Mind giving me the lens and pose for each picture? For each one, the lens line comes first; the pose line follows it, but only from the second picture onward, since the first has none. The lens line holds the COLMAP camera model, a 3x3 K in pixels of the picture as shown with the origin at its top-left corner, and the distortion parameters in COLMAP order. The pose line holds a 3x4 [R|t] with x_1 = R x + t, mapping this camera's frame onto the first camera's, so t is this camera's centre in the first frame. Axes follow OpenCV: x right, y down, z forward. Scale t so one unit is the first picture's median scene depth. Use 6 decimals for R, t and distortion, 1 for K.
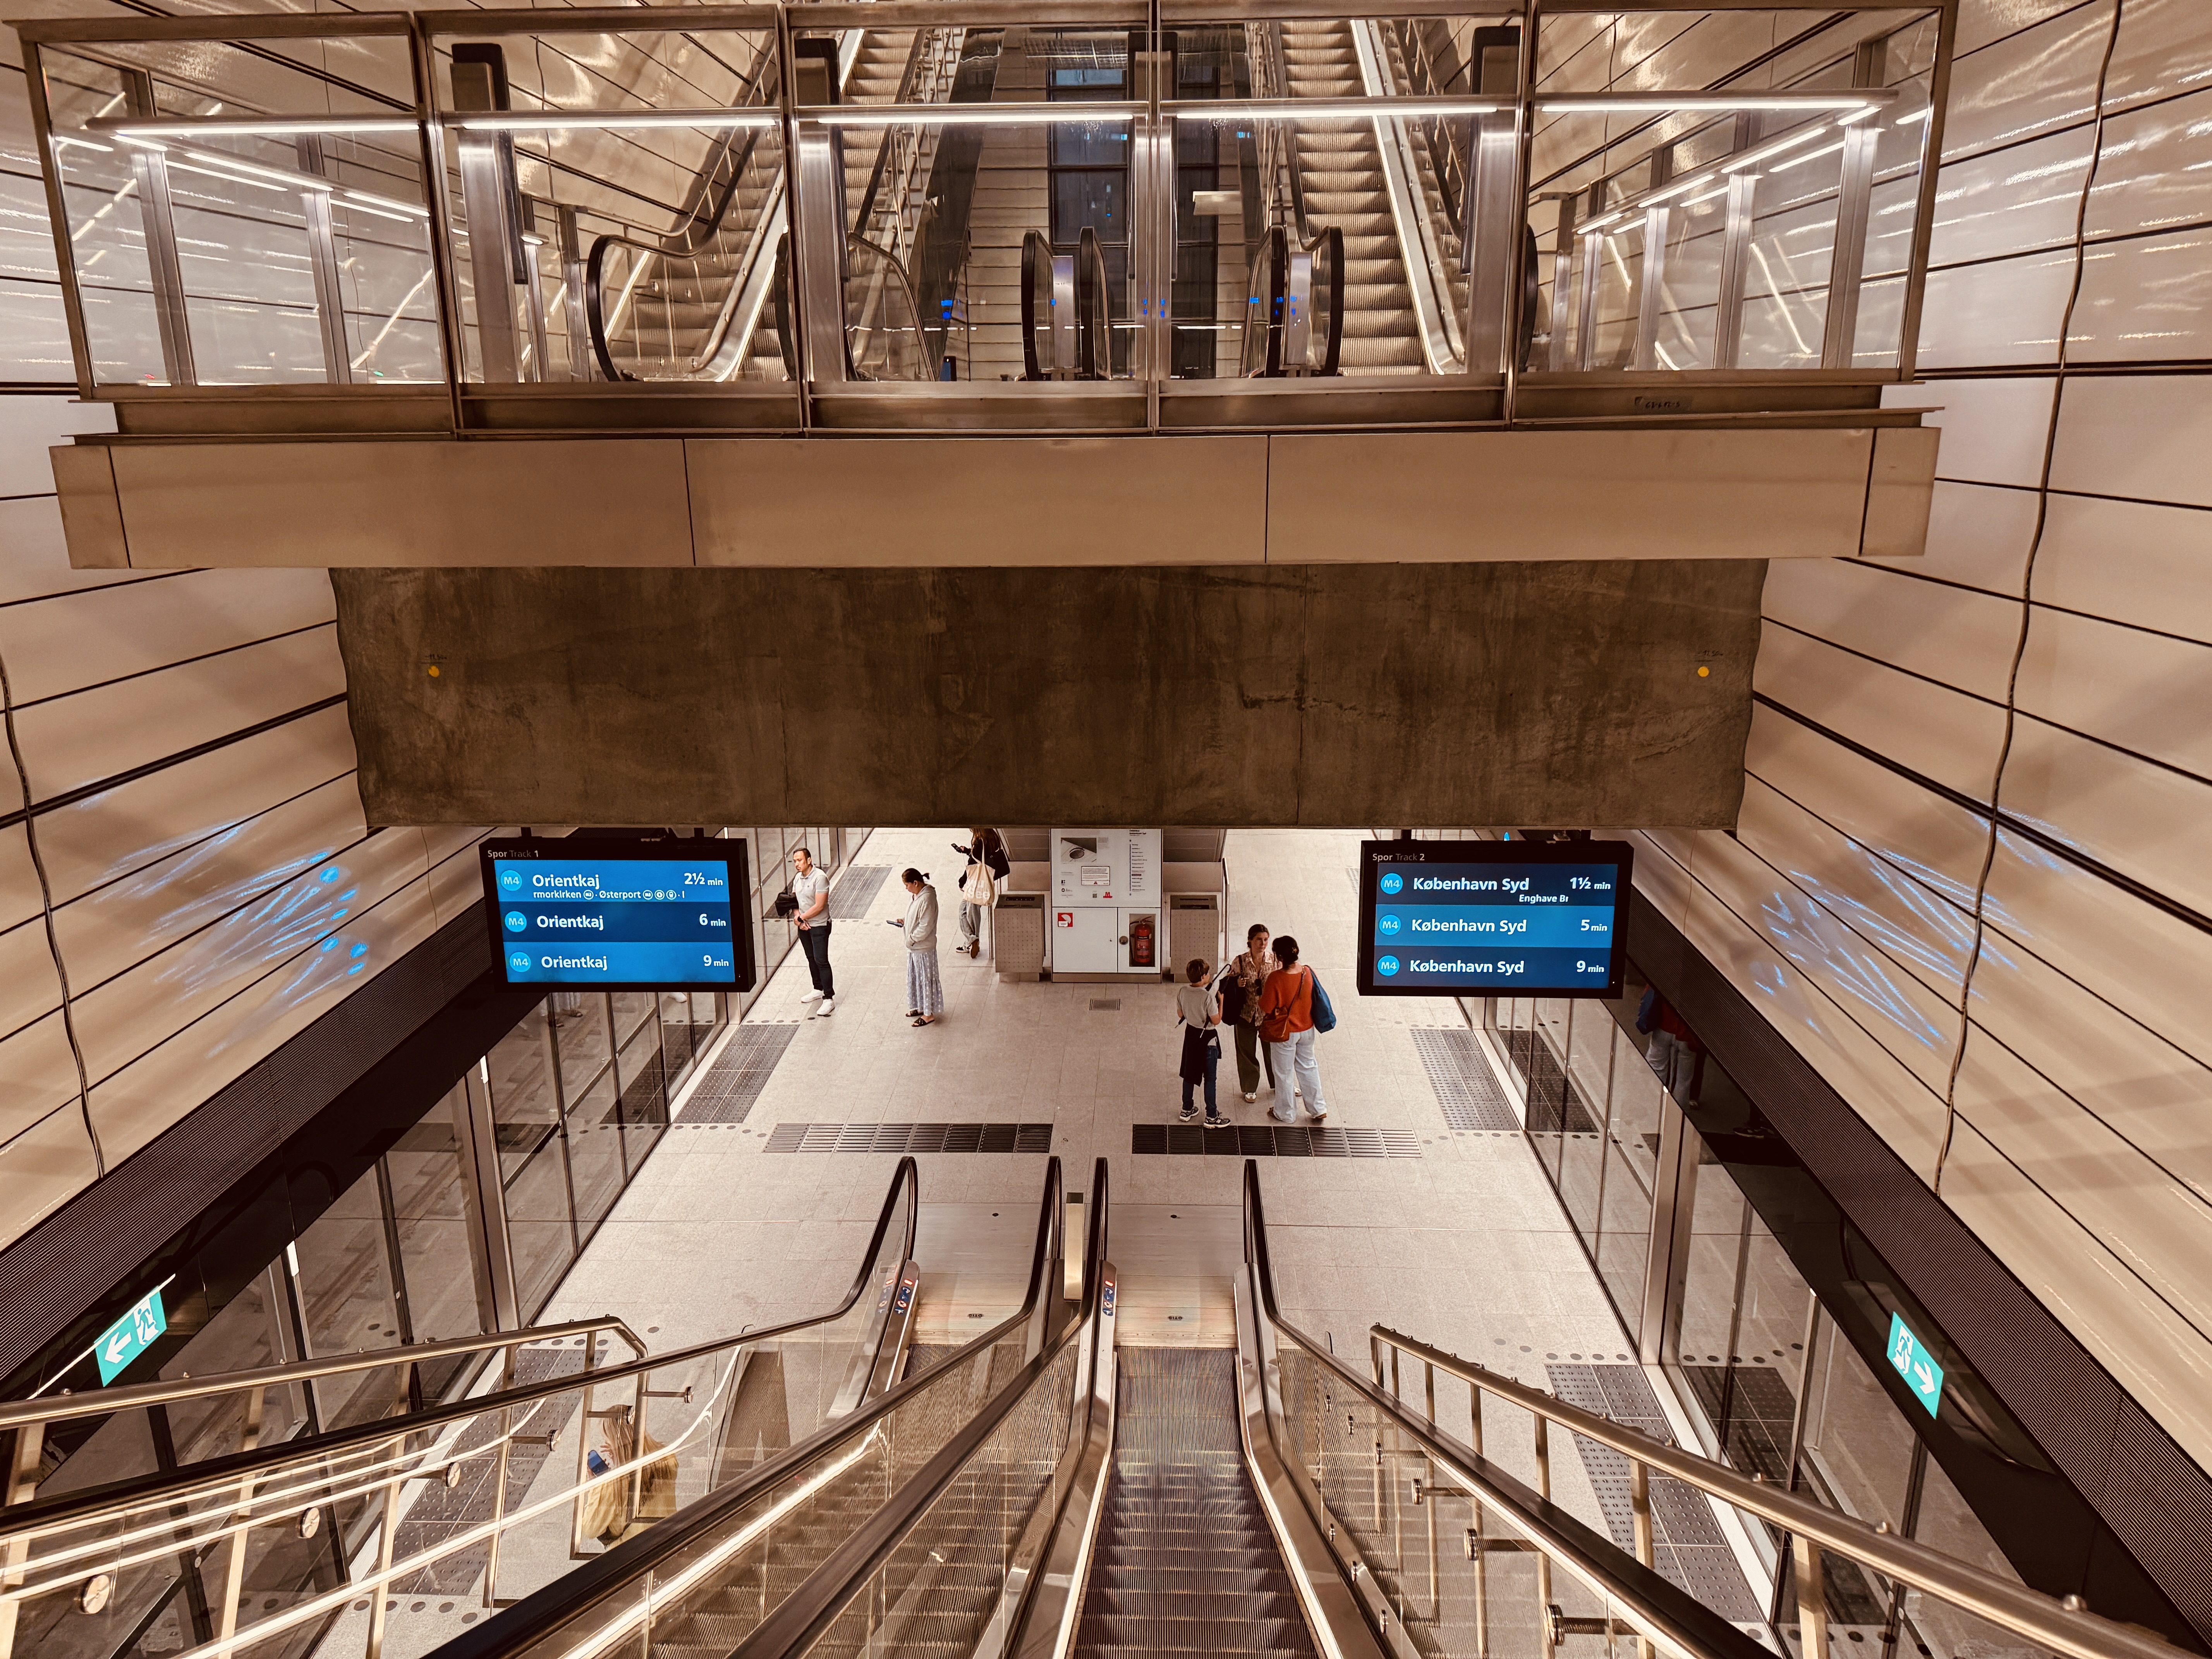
lens RADIAL K [[1571.4, 0, 1110.7], [0, 1571.4, 816.1], [0, 0, 1]] dist [0.085441, -0.108979]
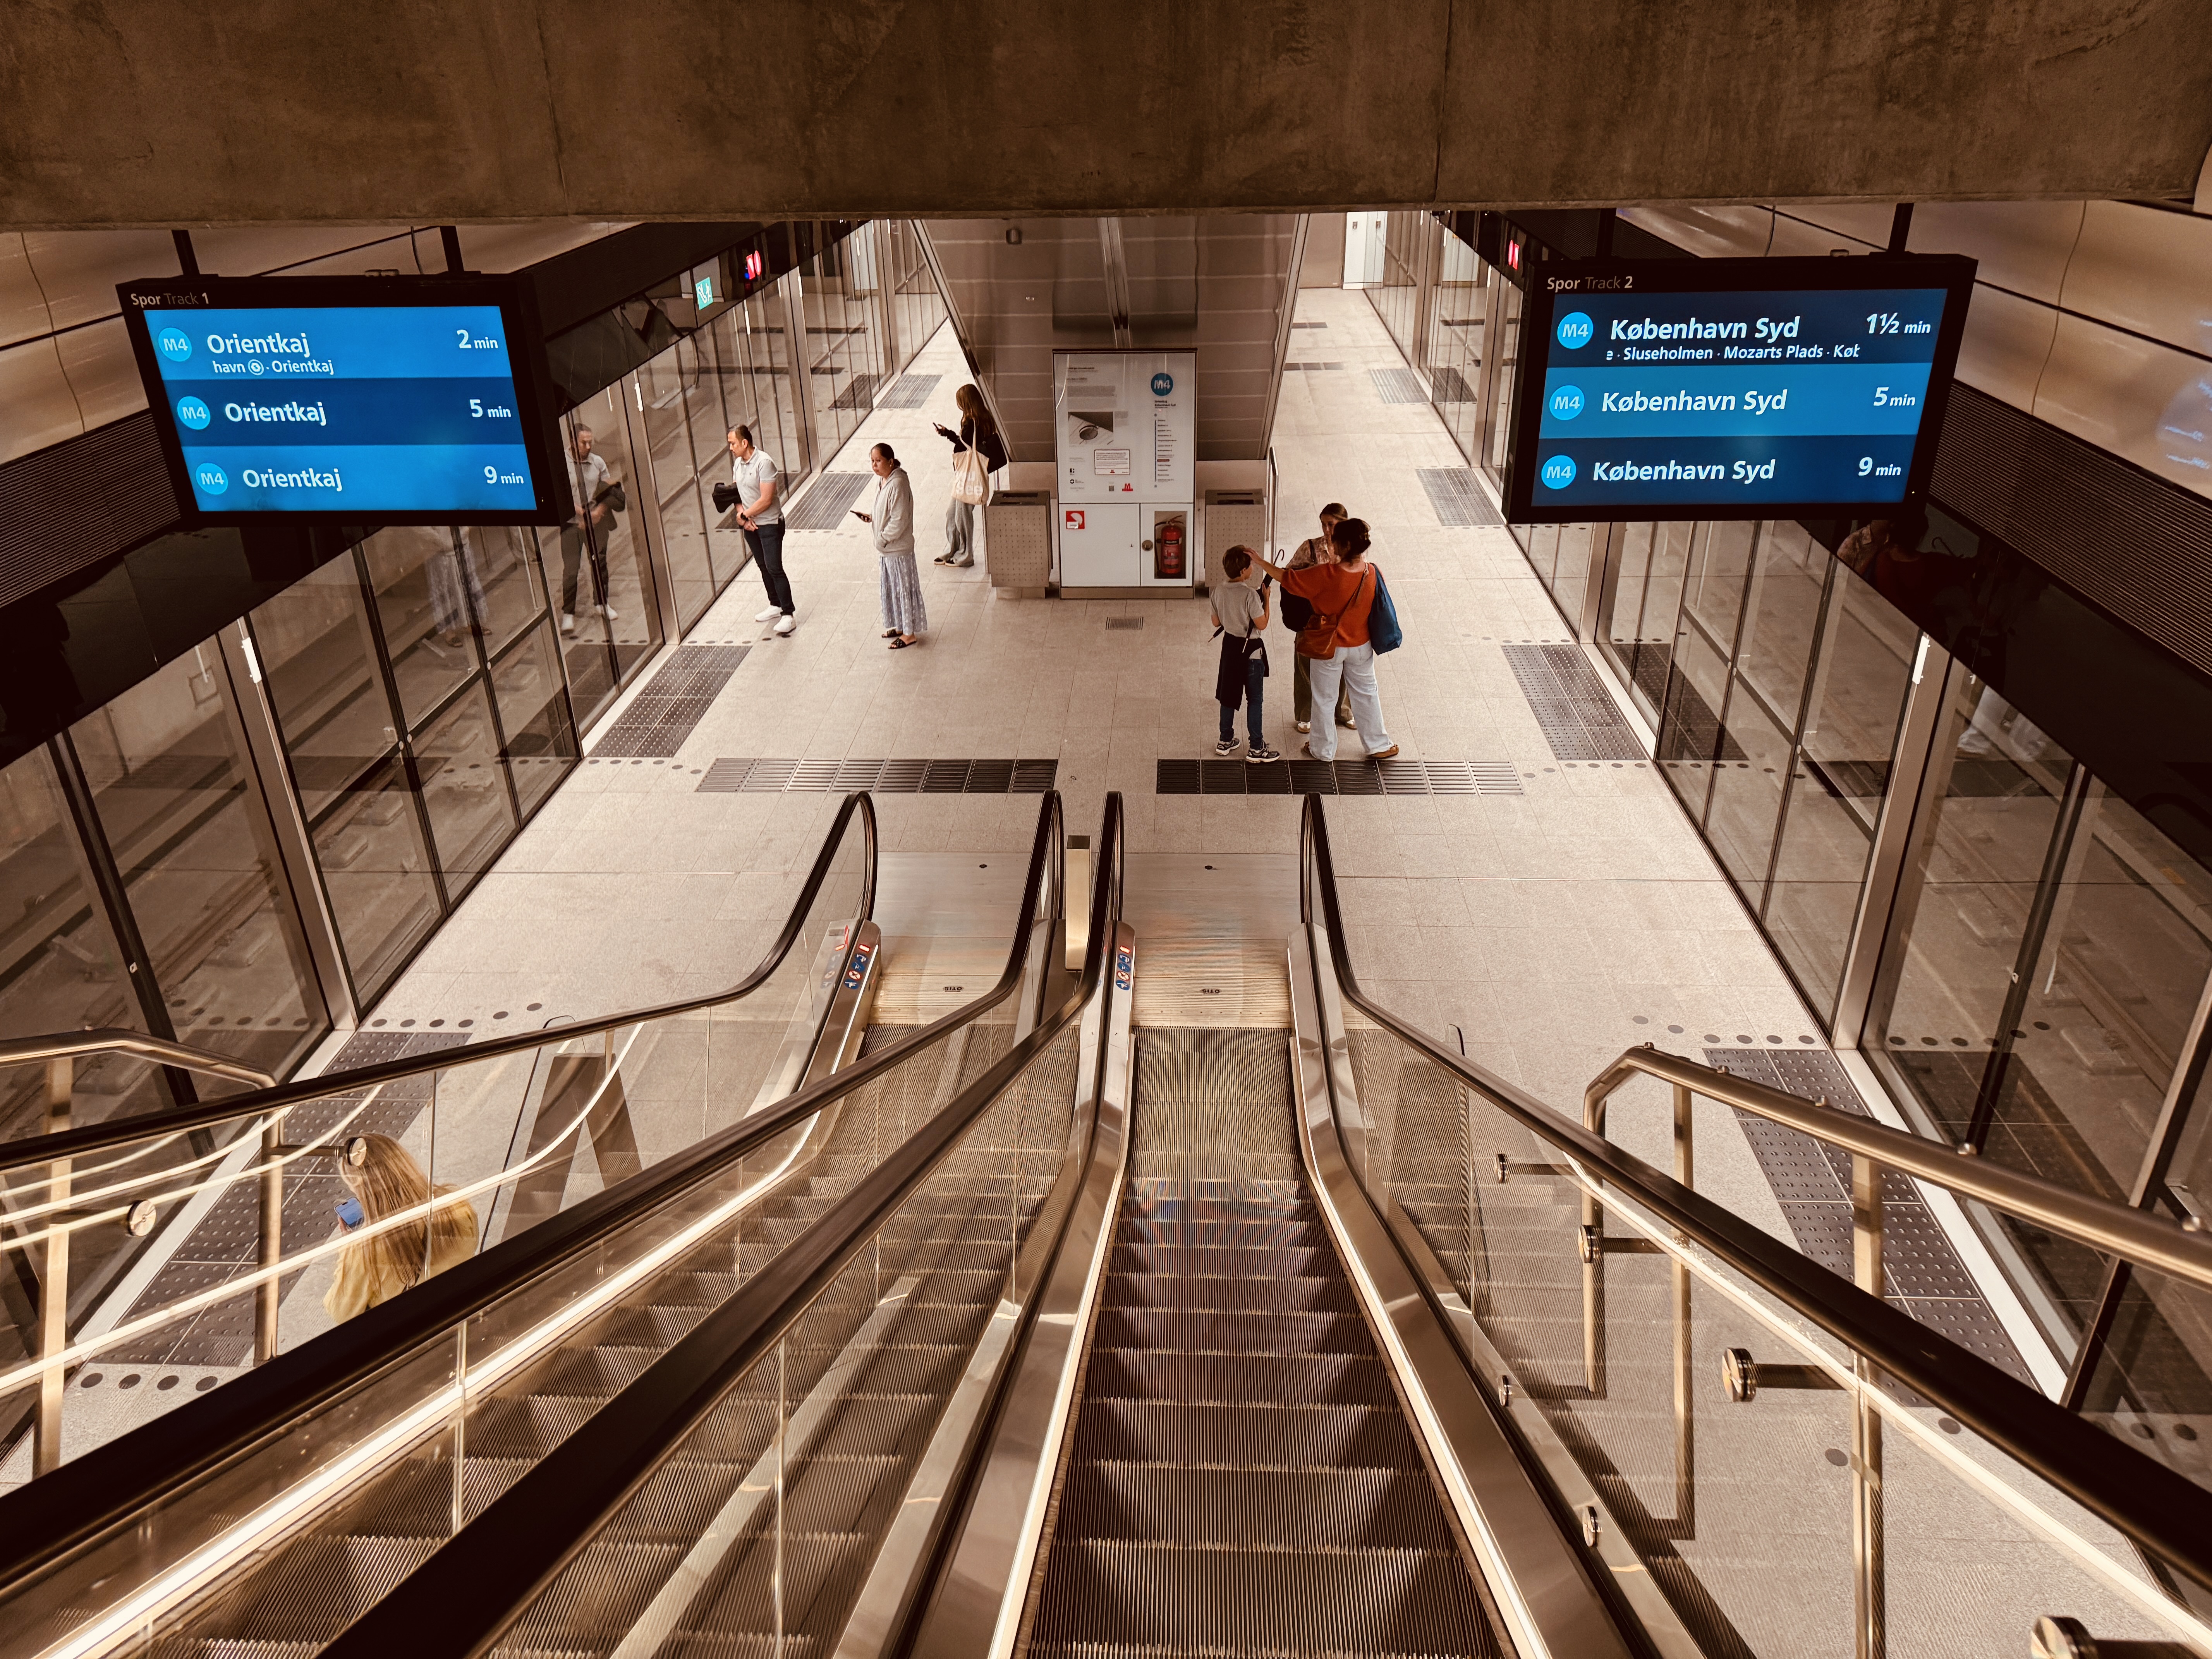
lens RADIAL K [[1571.4, 0, 1102.8], [0, 1571.4, 819.4], [0, 0, 1]] dist [0.085441, -0.108979]
pose [[0.999702, -0.004126, -0.024051, 0.008228], [0.009033, 0.978164, 0.207638, 0.089881], [0.022670, -0.207793, 0.977910, 0.317541]]
